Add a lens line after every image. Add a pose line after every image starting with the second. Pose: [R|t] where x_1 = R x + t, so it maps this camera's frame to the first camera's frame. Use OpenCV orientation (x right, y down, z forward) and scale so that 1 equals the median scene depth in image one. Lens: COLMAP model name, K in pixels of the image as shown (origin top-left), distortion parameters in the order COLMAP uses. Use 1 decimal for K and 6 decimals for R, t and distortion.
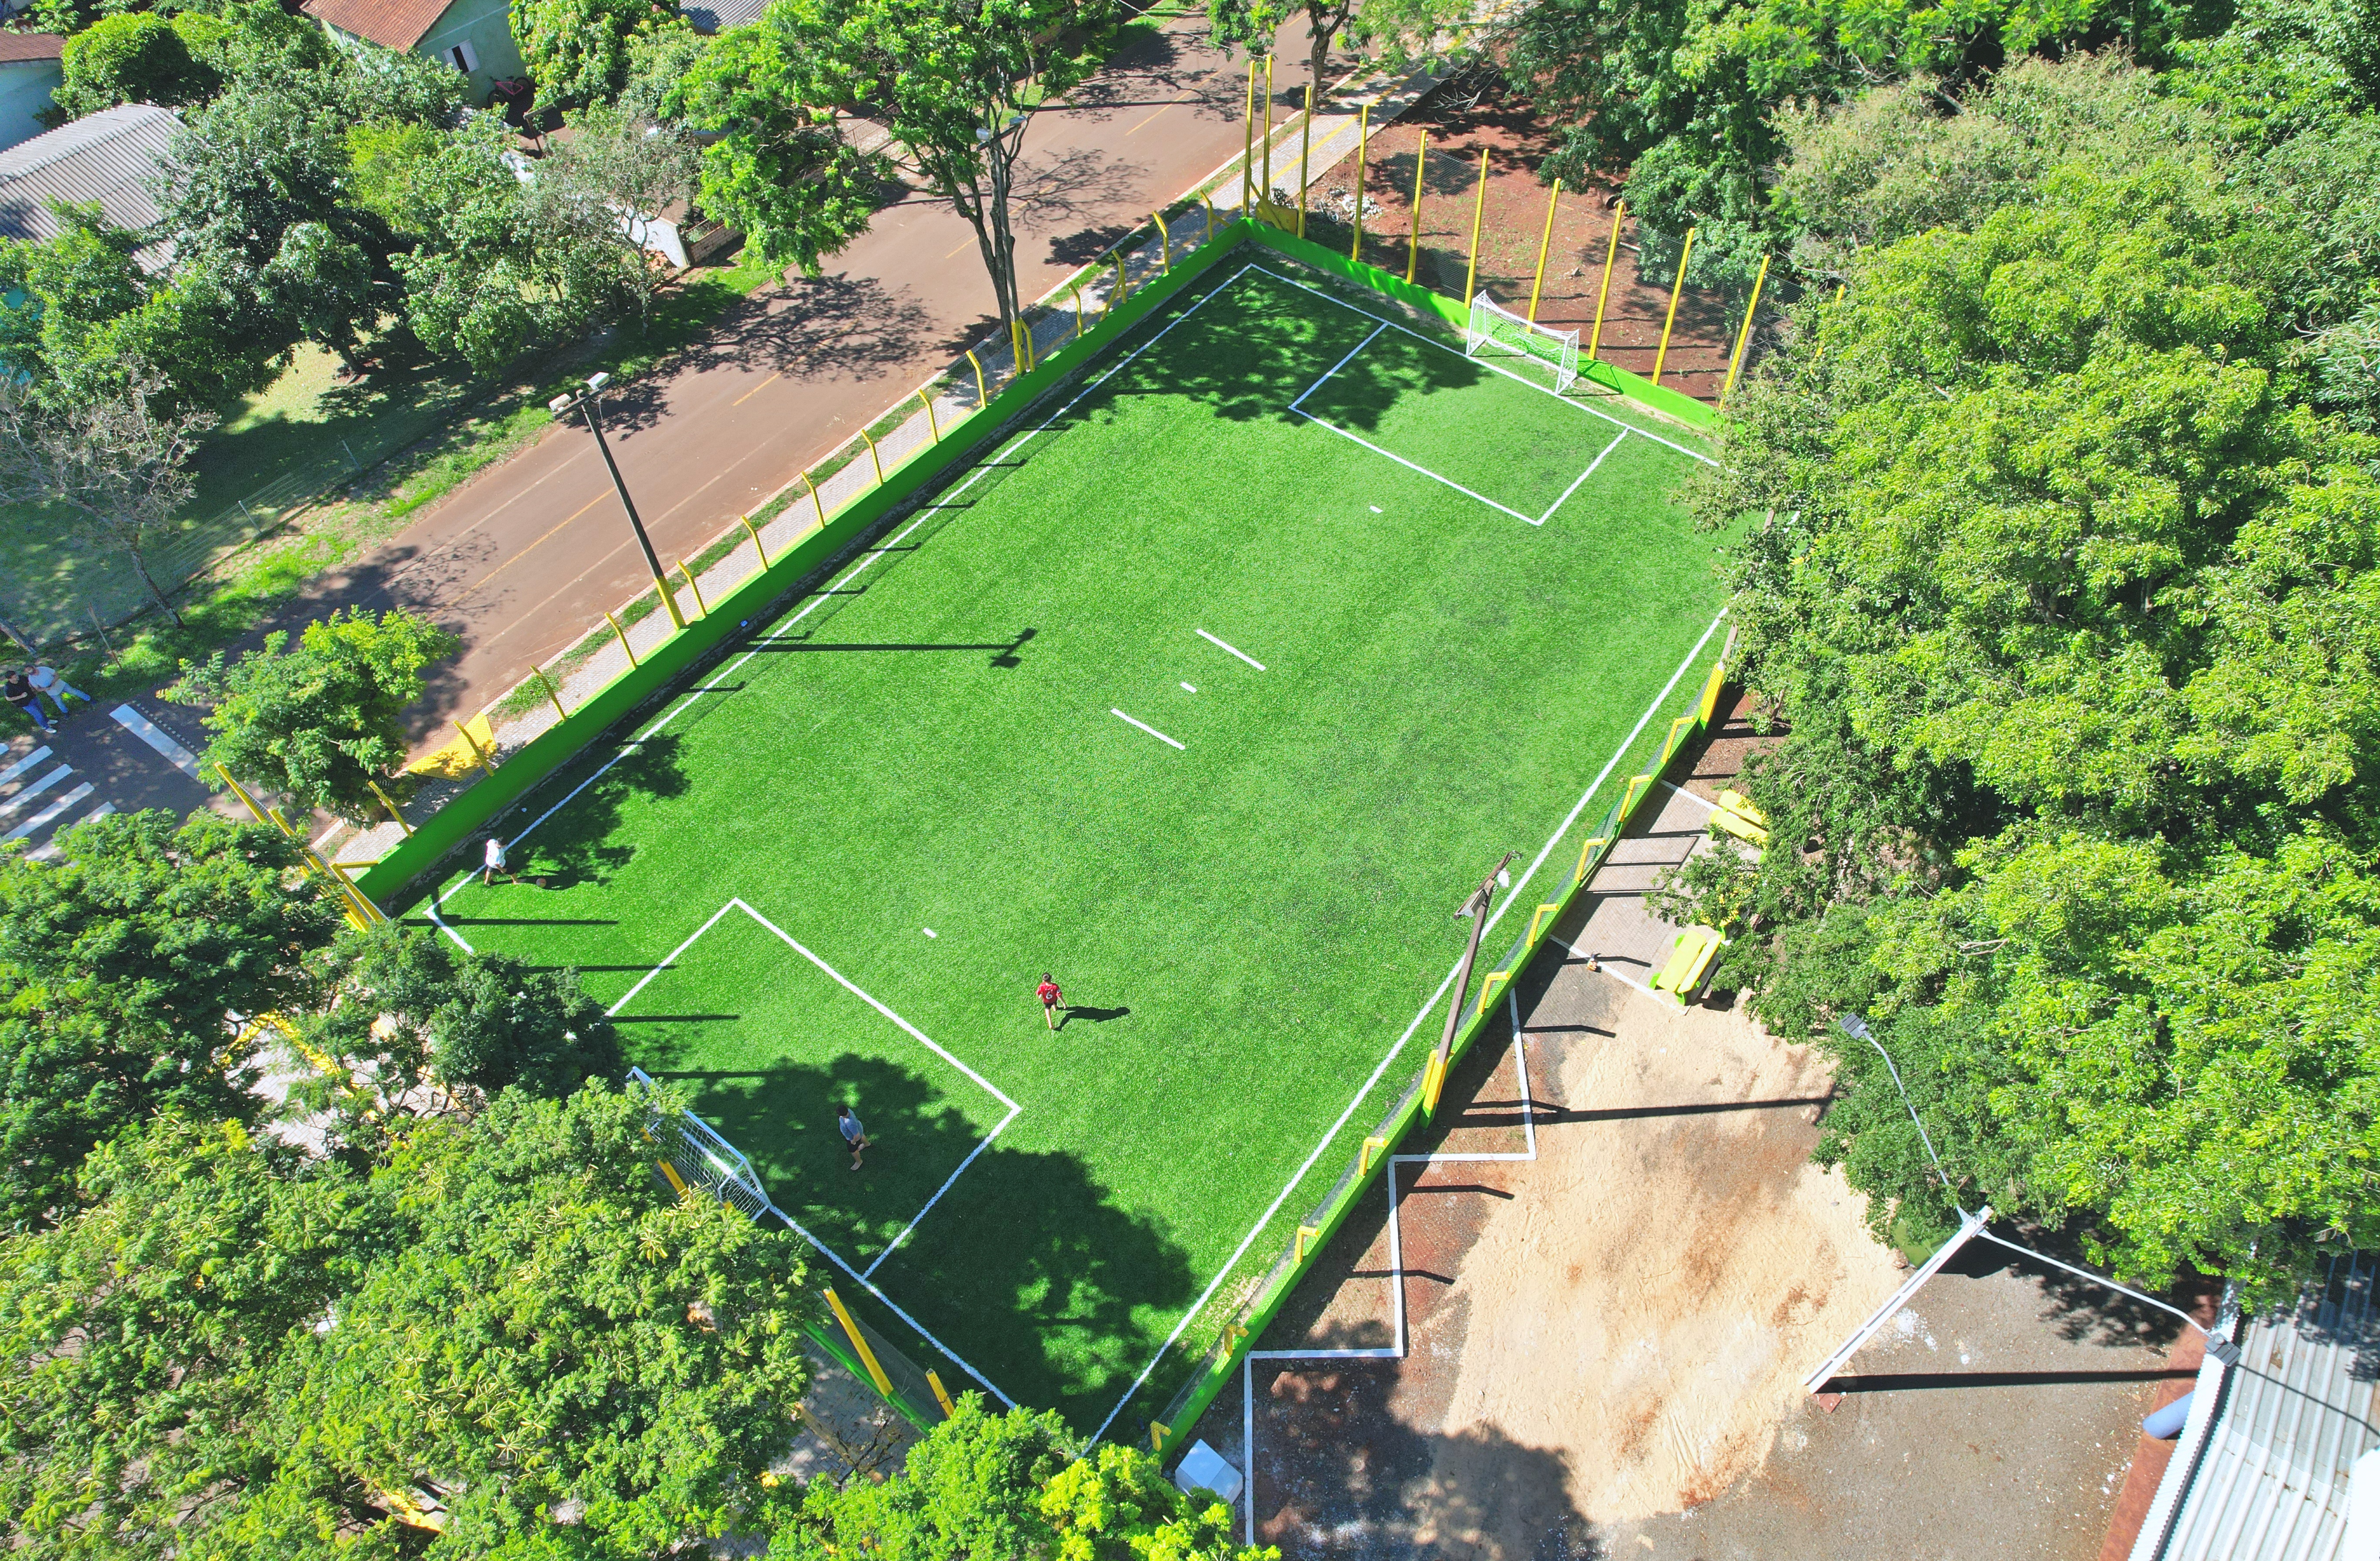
lens RADIAL K [[1547.9, 0, 1176.0], [0, 1547.9, 768.5], [0, 0, 1]] dist [-0.053153, 0.031092]
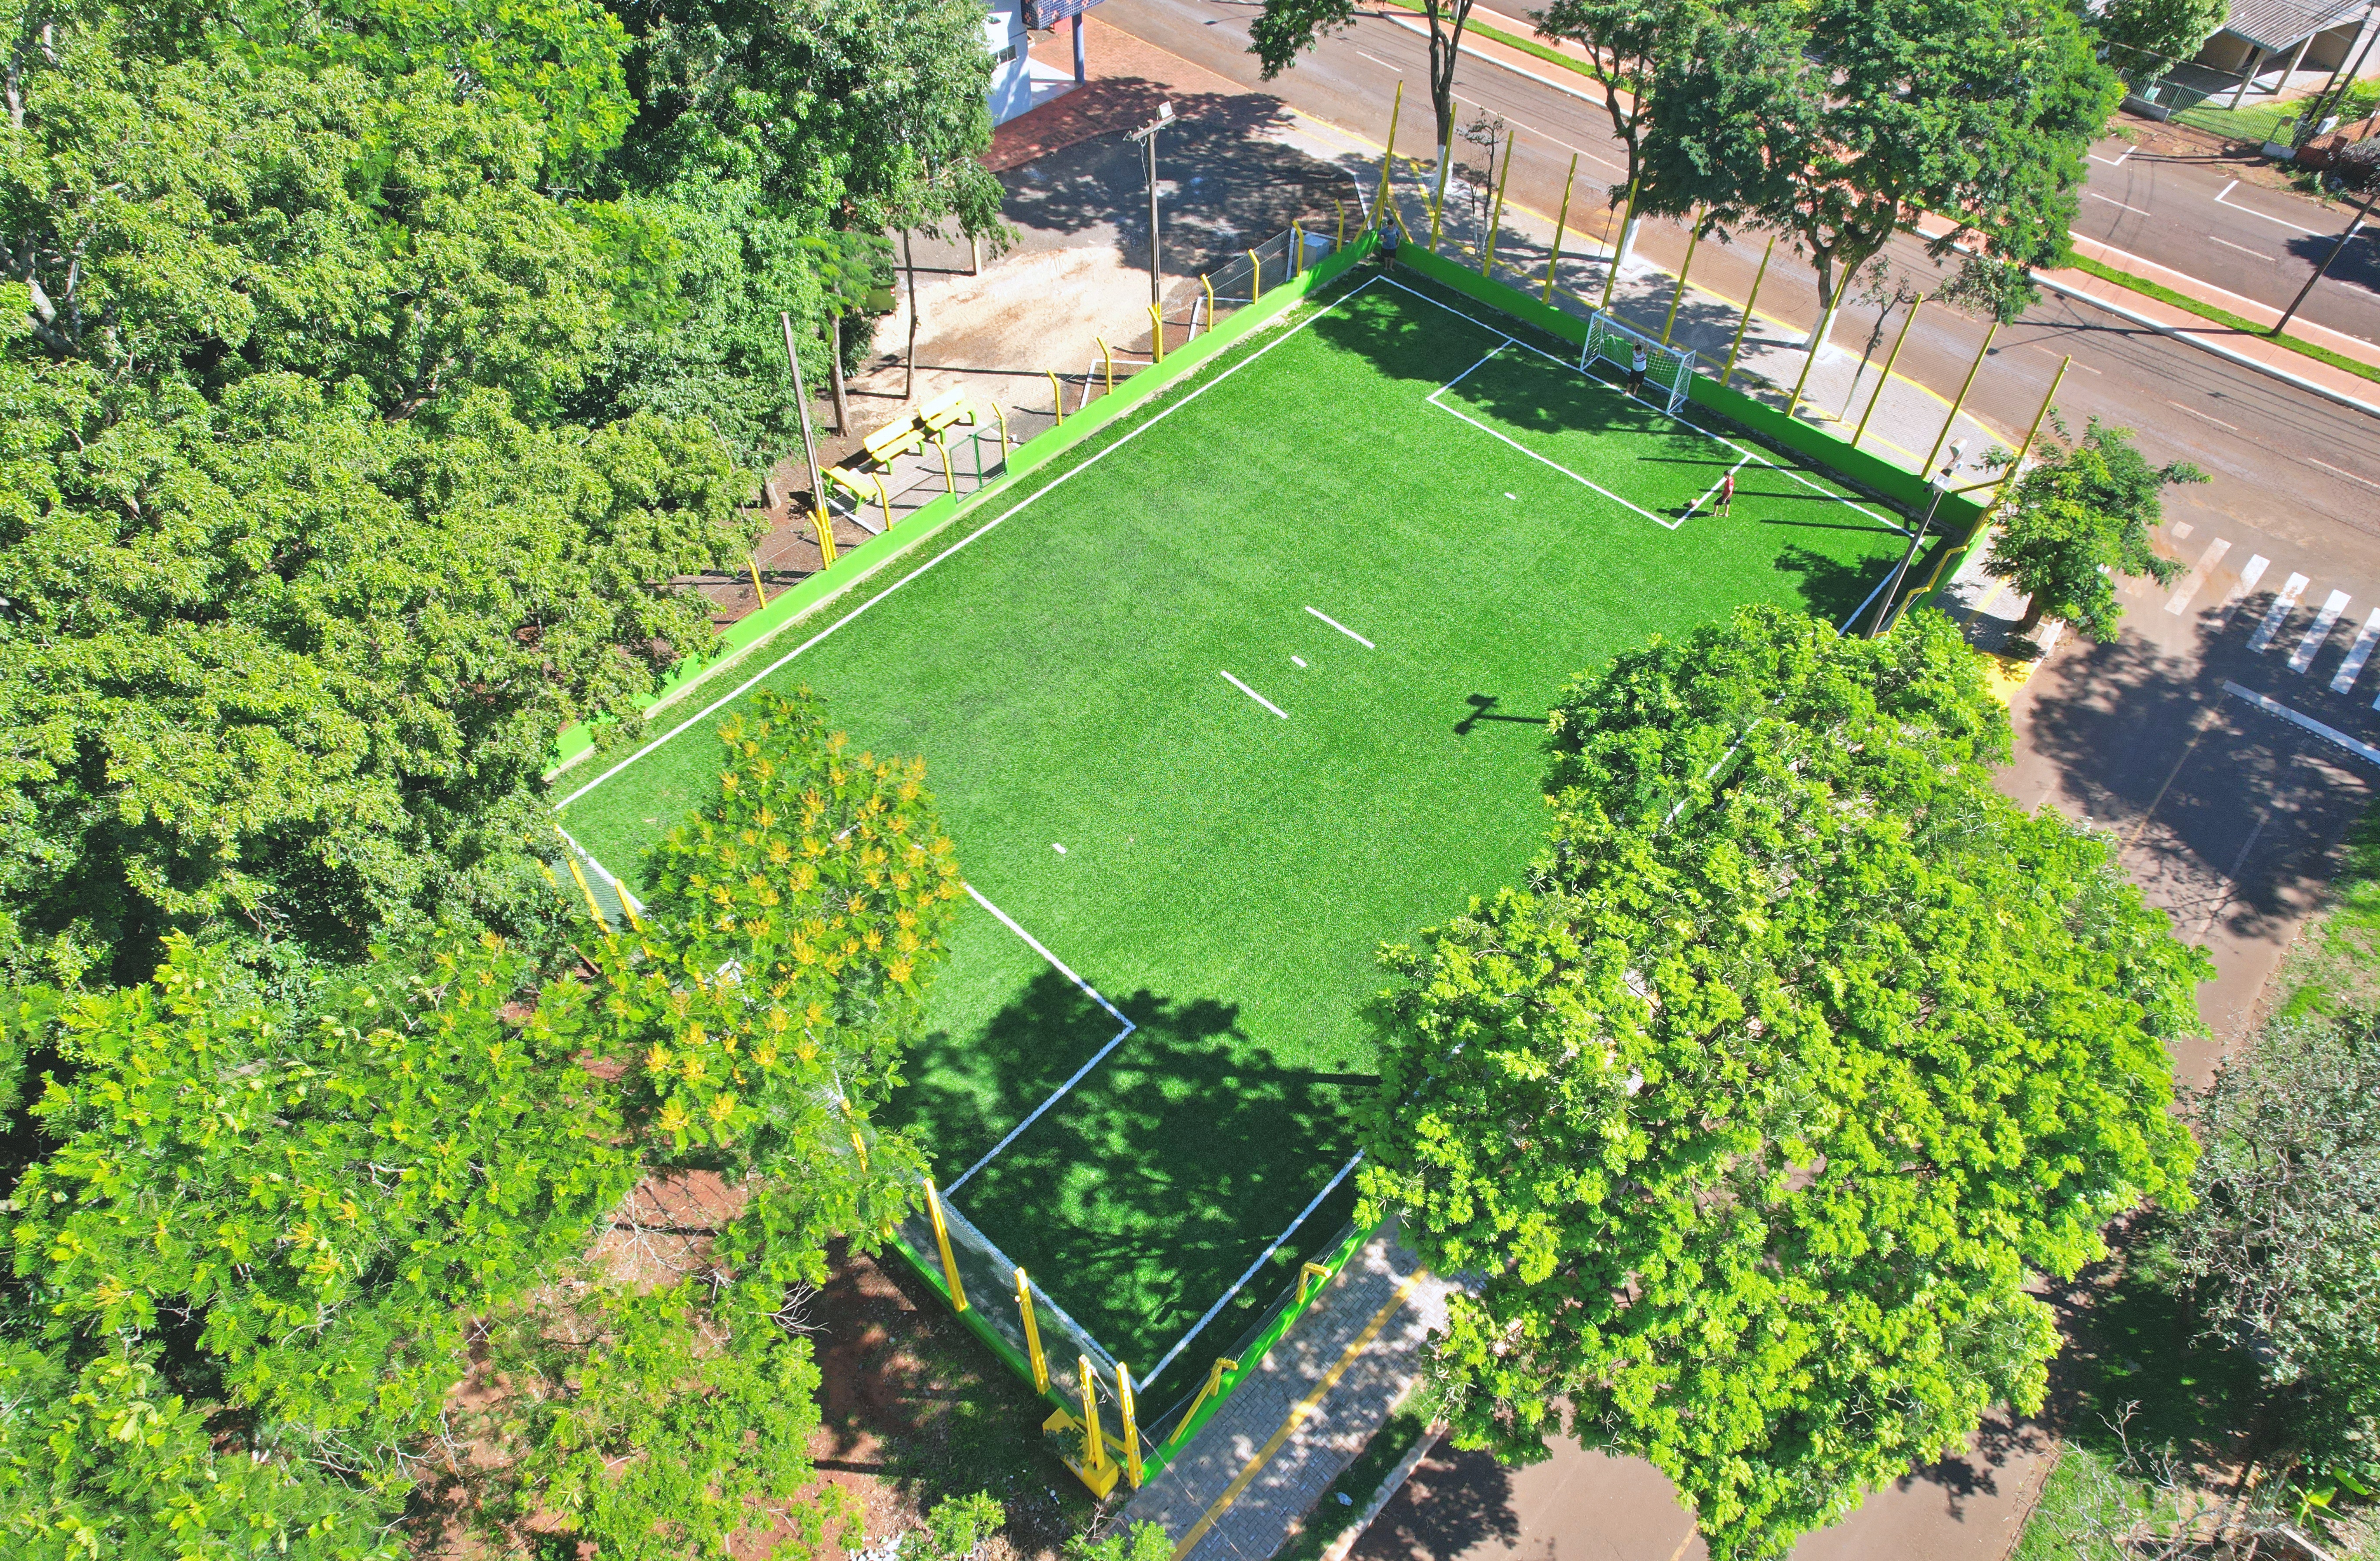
lens RADIAL K [[1547.9, 0, 1183.5], [0, 1547.9, 769.4], [0, 0, 1]] dist [-0.053153, 0.031092]
pose [[-0.996467, -0.064437, 0.053865, 0.023941], [0.064196, -0.170844, 0.983205, -1.072124], [-0.054153, 0.983189, 0.174377, 0.898340]]
